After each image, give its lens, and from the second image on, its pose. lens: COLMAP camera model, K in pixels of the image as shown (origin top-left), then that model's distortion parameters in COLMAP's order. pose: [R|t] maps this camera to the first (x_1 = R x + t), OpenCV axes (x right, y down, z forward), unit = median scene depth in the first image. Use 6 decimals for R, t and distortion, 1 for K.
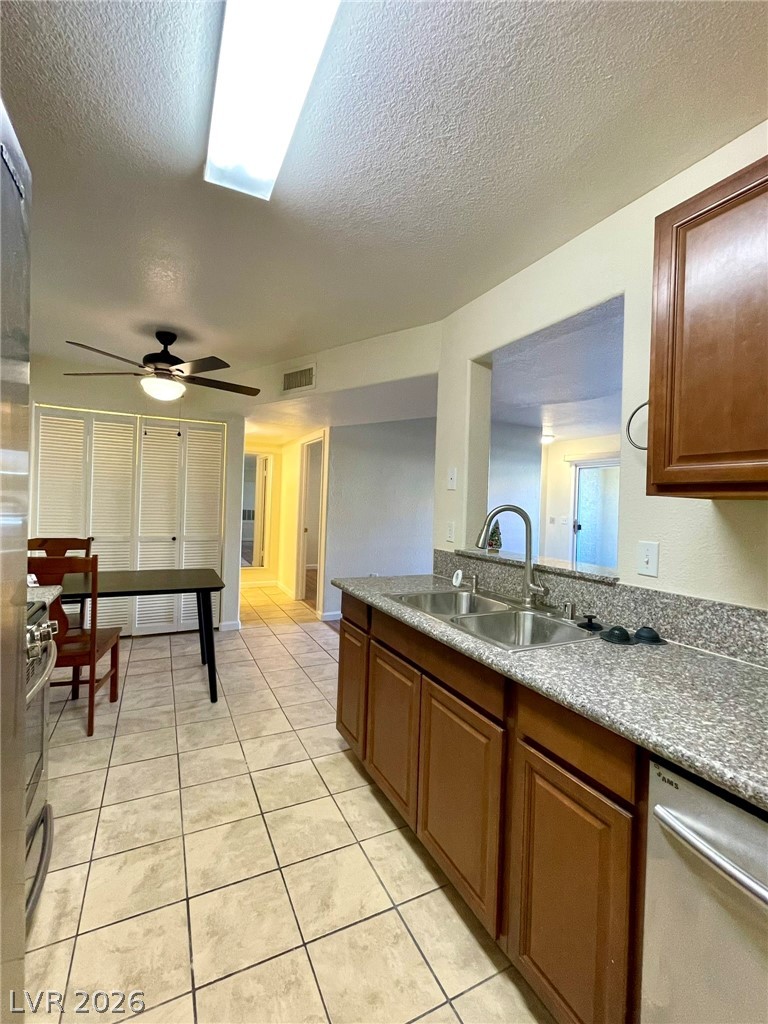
lens RADIAL K [[451.6, 0, 385.2], [0, 451.6, 498.9], [0, 0, 1]] dist [-0.000139, -0.000023]
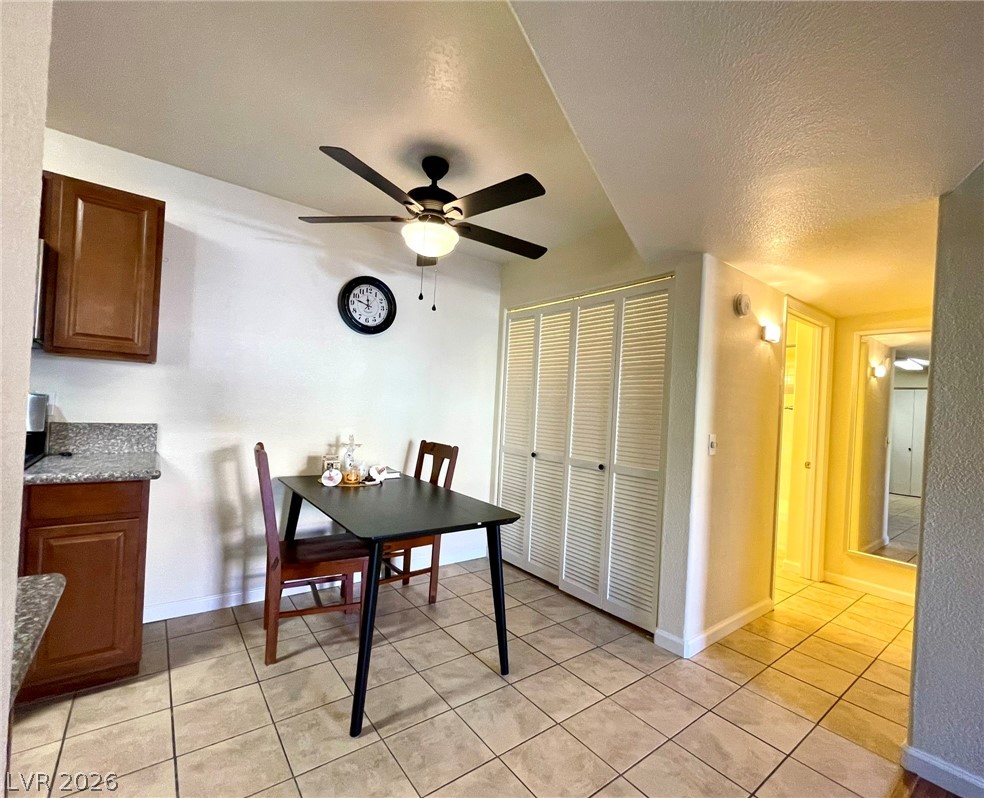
lens RADIAL K [[452.1, 0, 494.4], [0, 452.1, 407.3], [0, 0, 1]] dist [0.000288, 0.000091]
pose [[0.198294, -0.020758, -0.979923, 0.211110], [-0.046127, 0.998470, -0.030485, 0.036813], [0.979057, 0.051246, 0.197033, 0.940407]]
